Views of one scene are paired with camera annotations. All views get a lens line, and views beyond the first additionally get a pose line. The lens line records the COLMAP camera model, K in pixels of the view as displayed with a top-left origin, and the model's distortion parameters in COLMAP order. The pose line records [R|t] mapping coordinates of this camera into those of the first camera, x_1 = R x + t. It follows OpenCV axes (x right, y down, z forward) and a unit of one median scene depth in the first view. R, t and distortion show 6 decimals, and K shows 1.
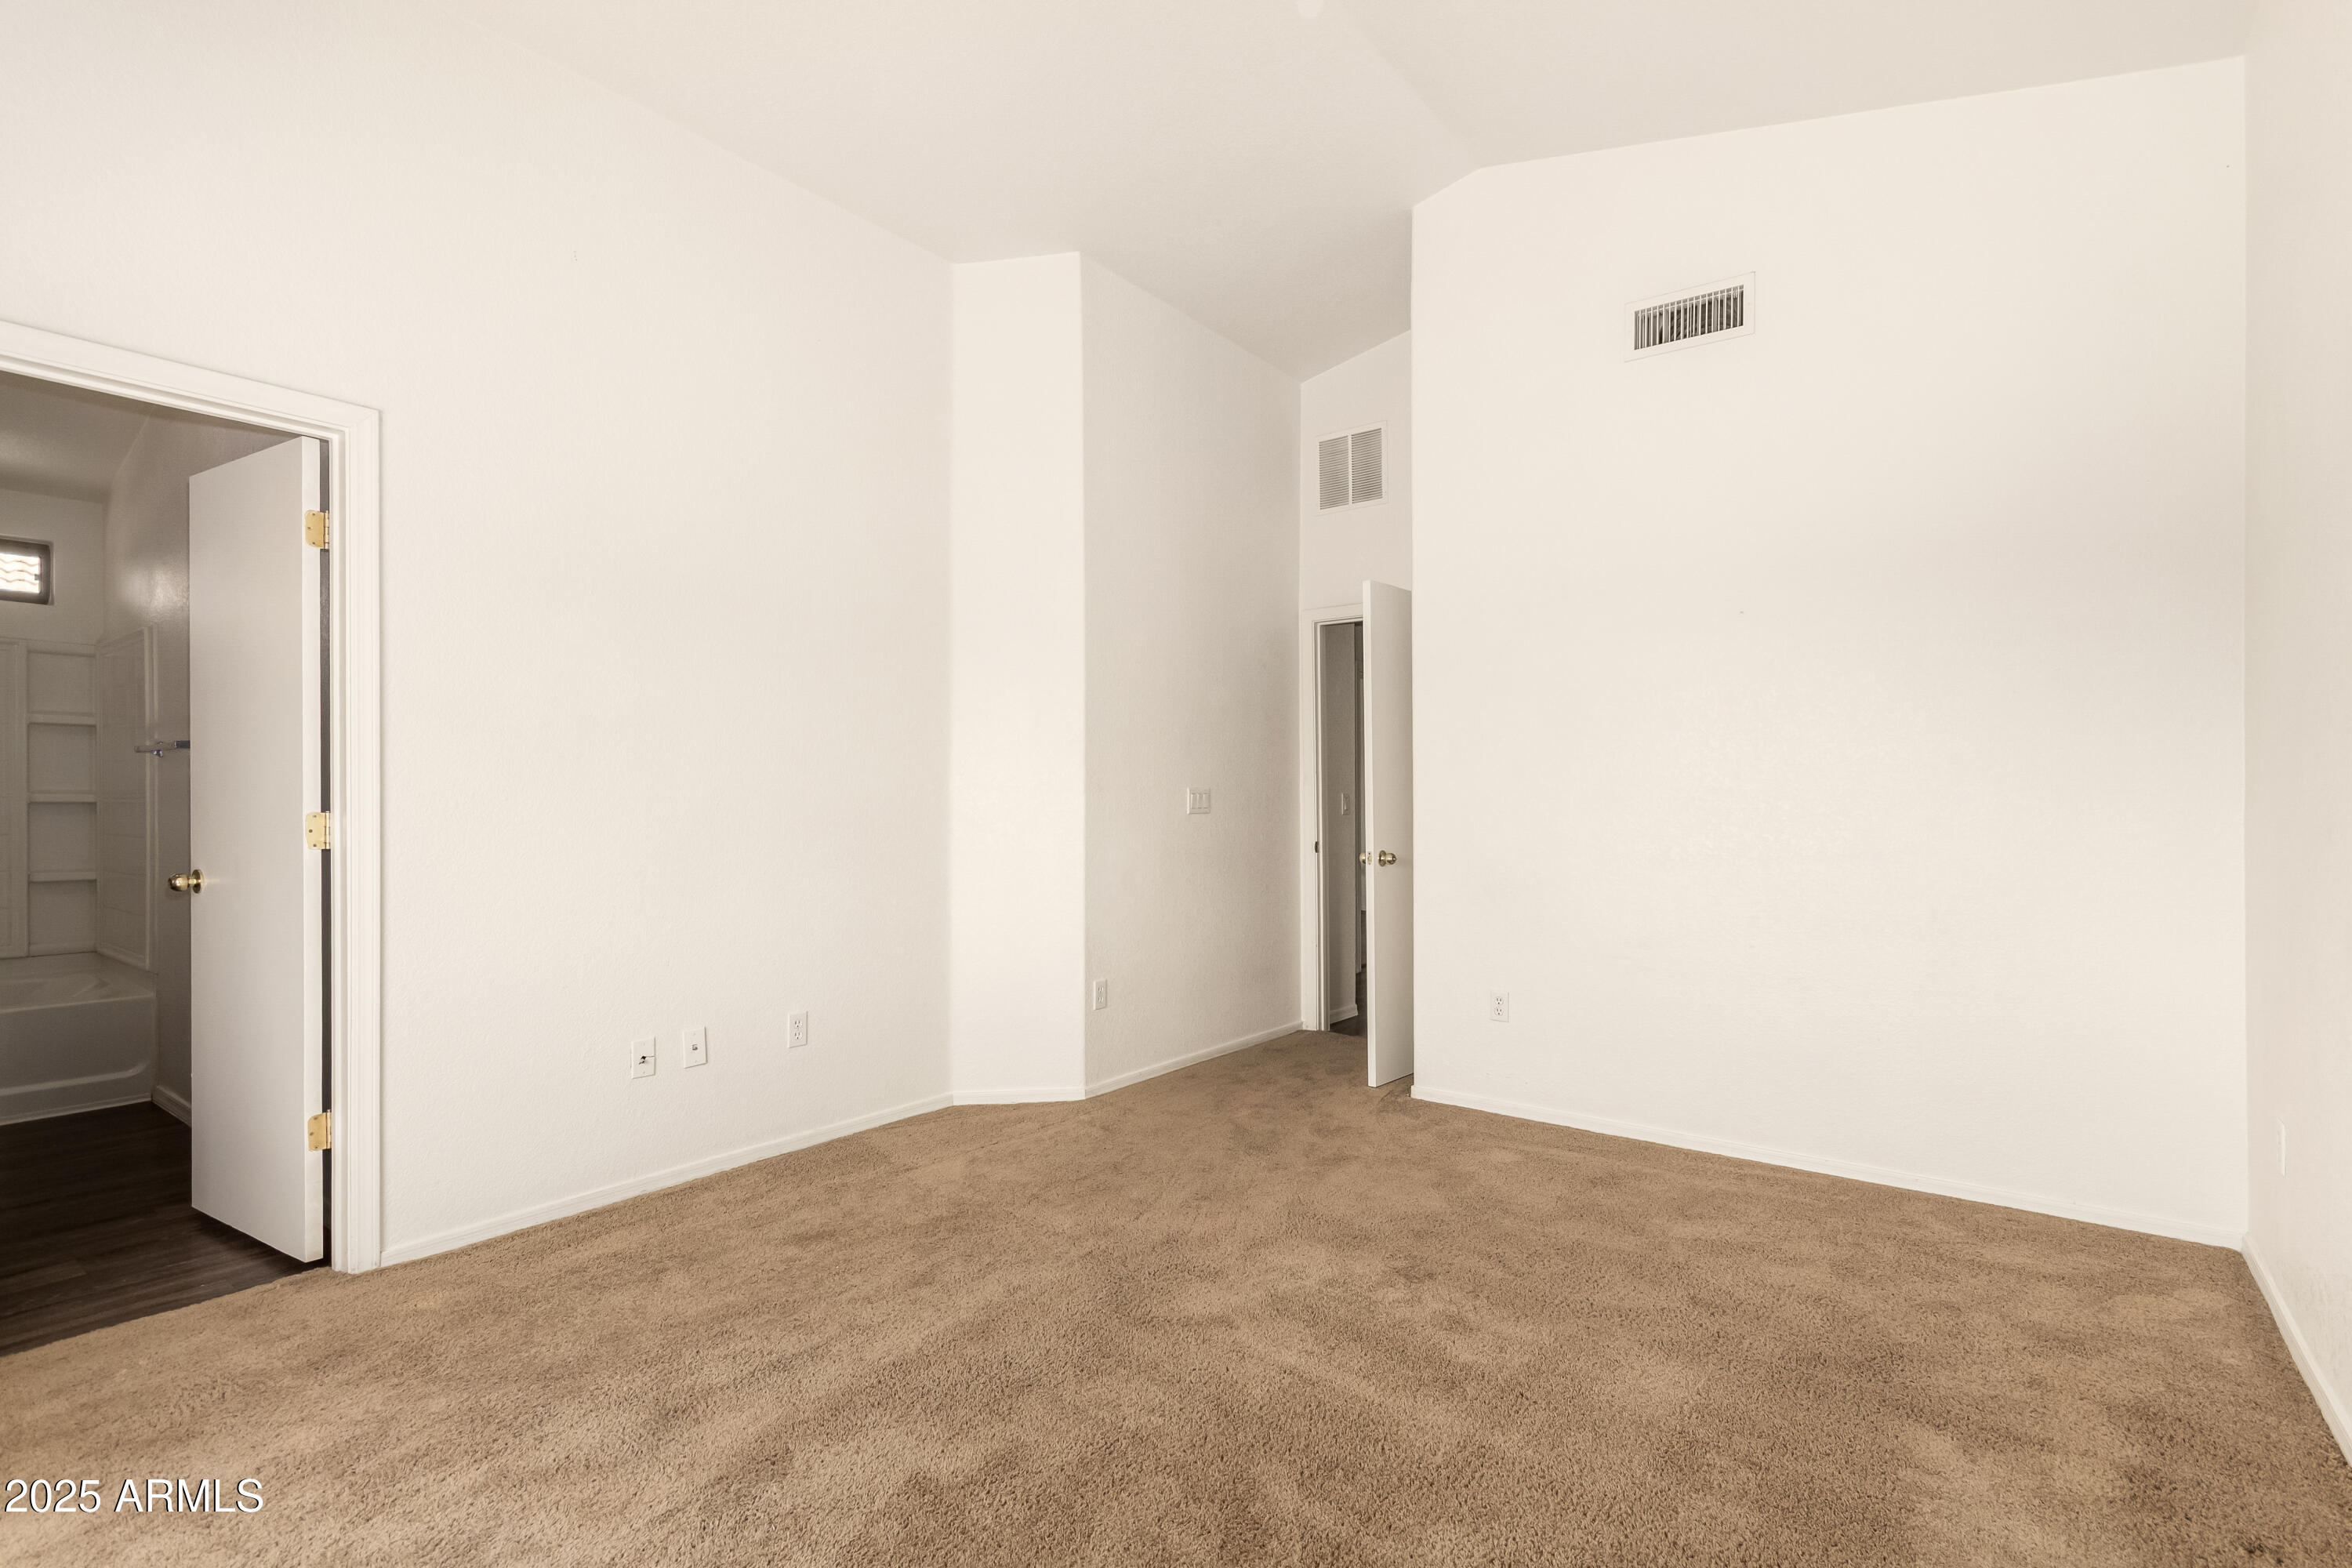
lens RADIAL K [[1070.2, 0, 1178.4], [0, 1070.2, 793.4], [0, 0, 1]] dist [0.000460, 0.000513]
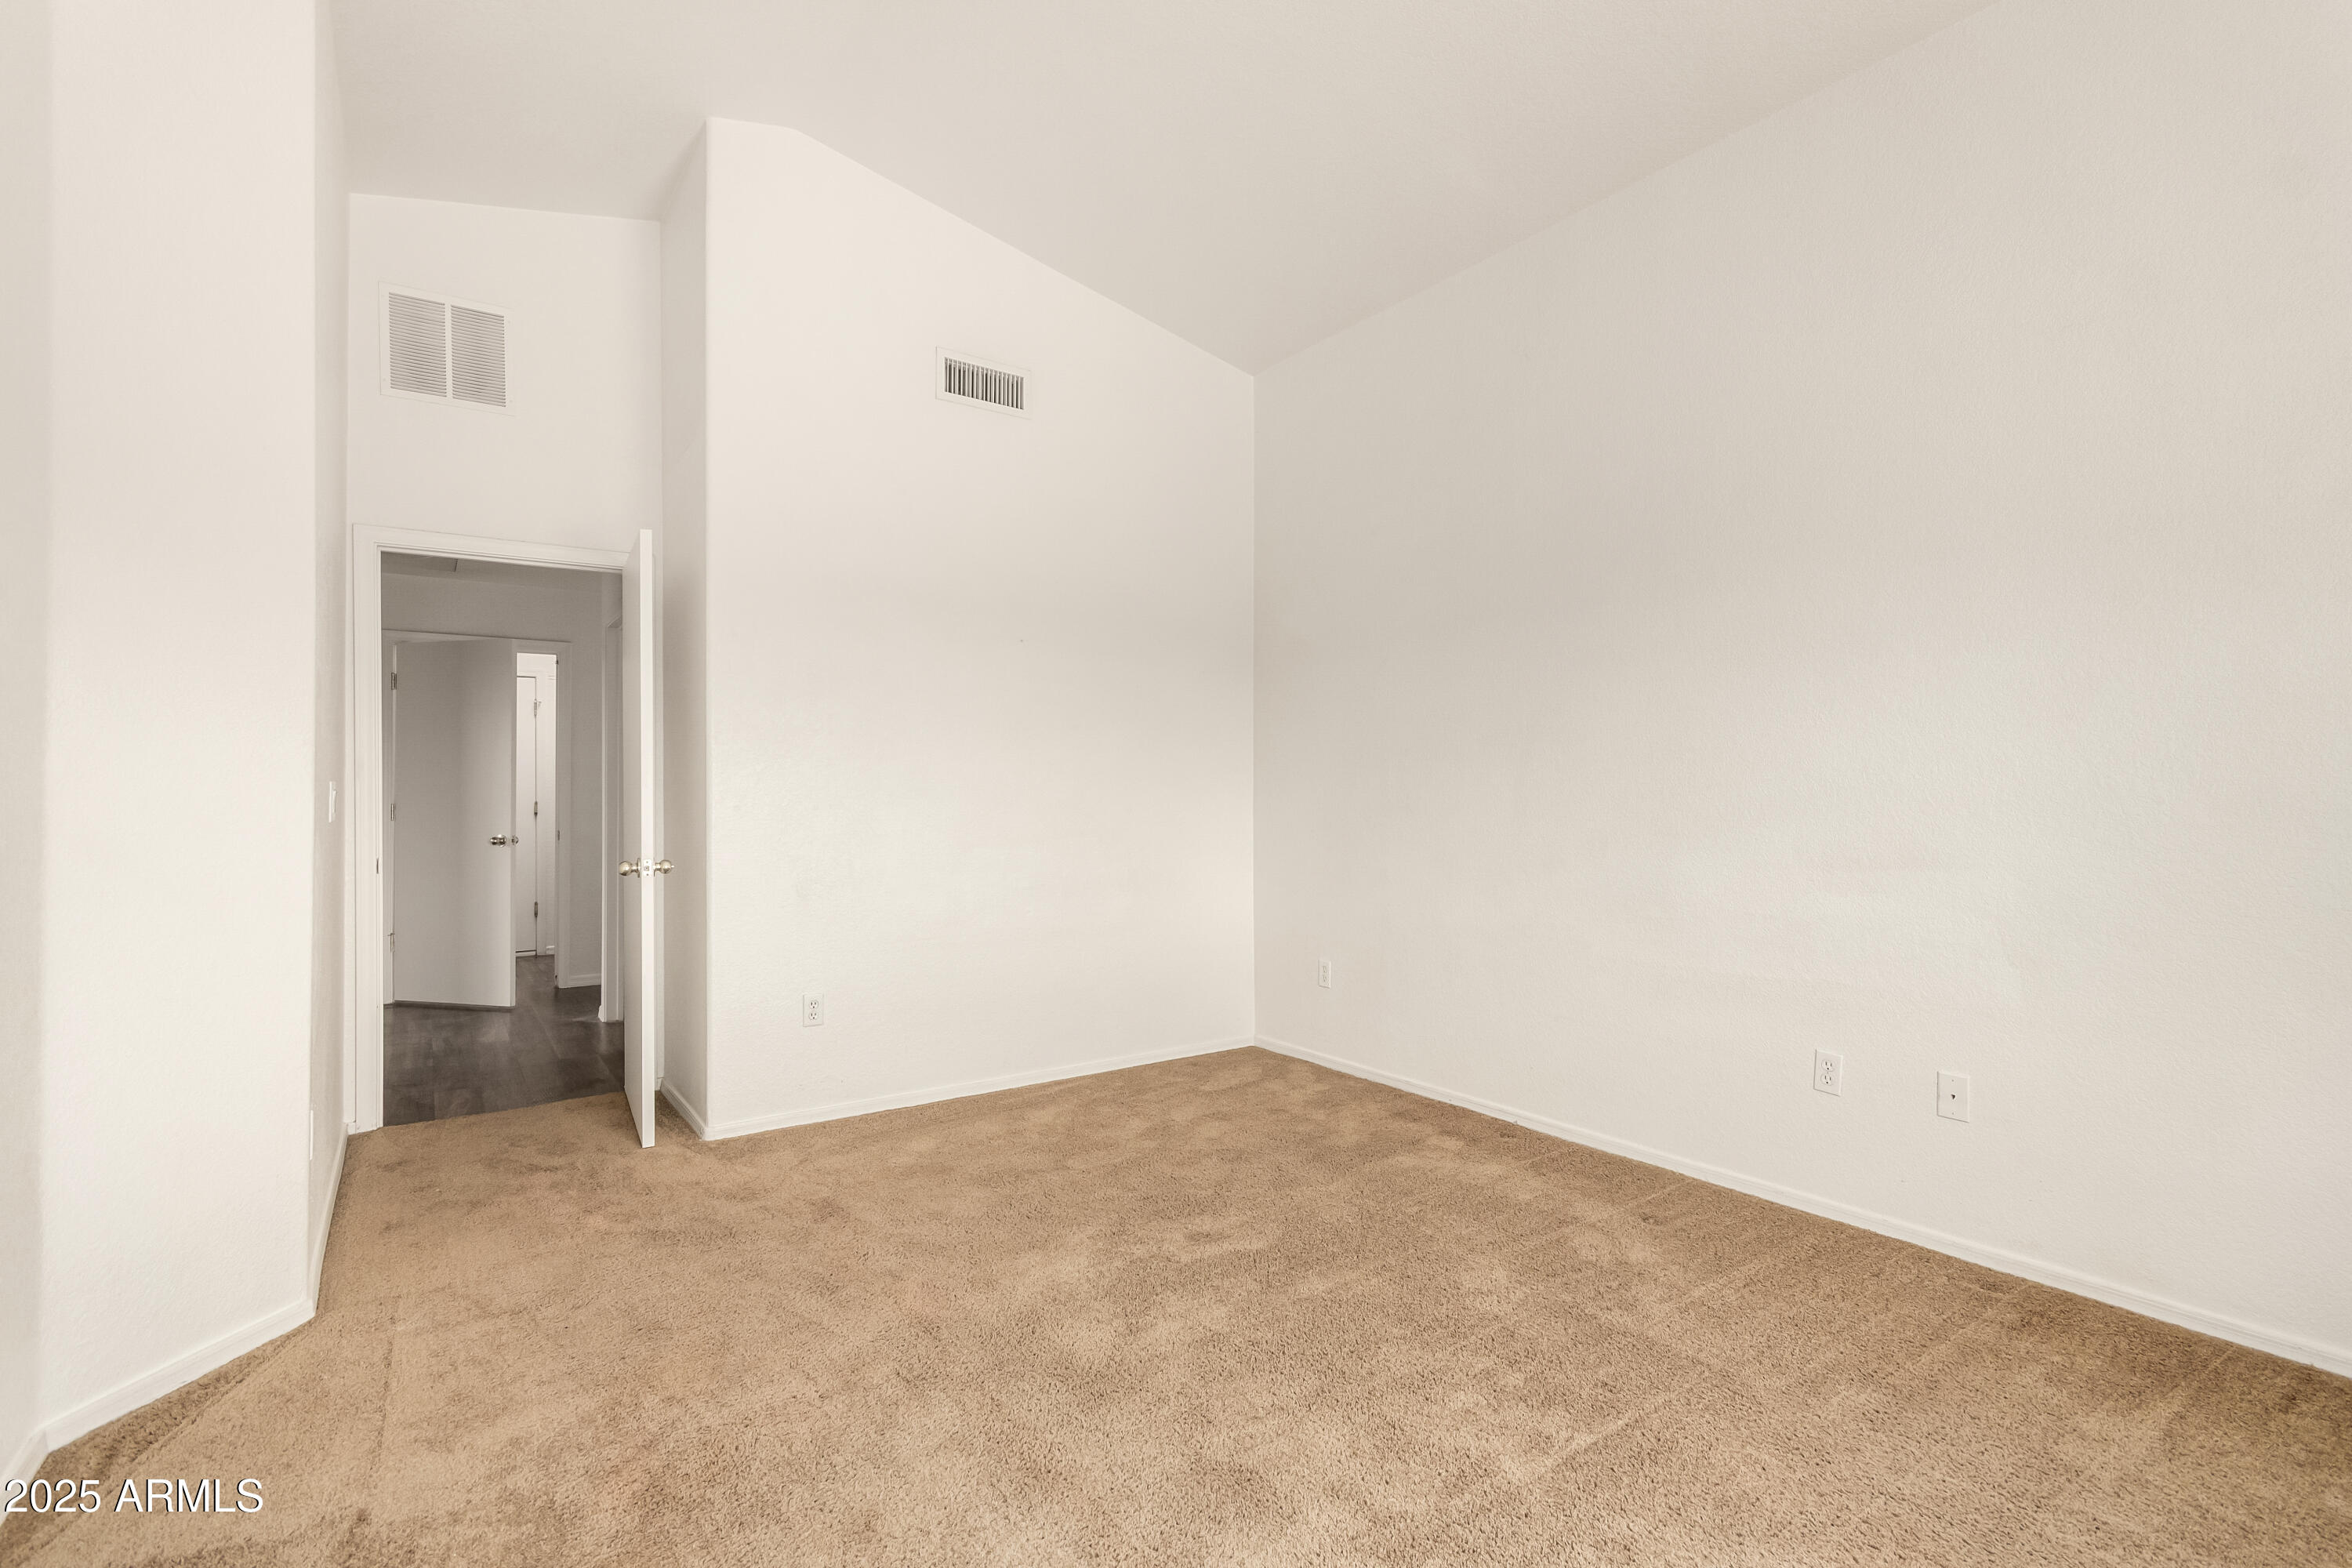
lens RADIAL K [[1070.2, 0, 1178.4], [0, 1070.2, 793.4], [0, 0, 1]] dist [0.000460, 0.000513]
pose [[0.312250, 0.001858, 0.949998, -0.558611], [0.004241, 0.999985, -0.003349, 0.009479], [-0.949990, 0.005074, 0.312238, 0.427186]]
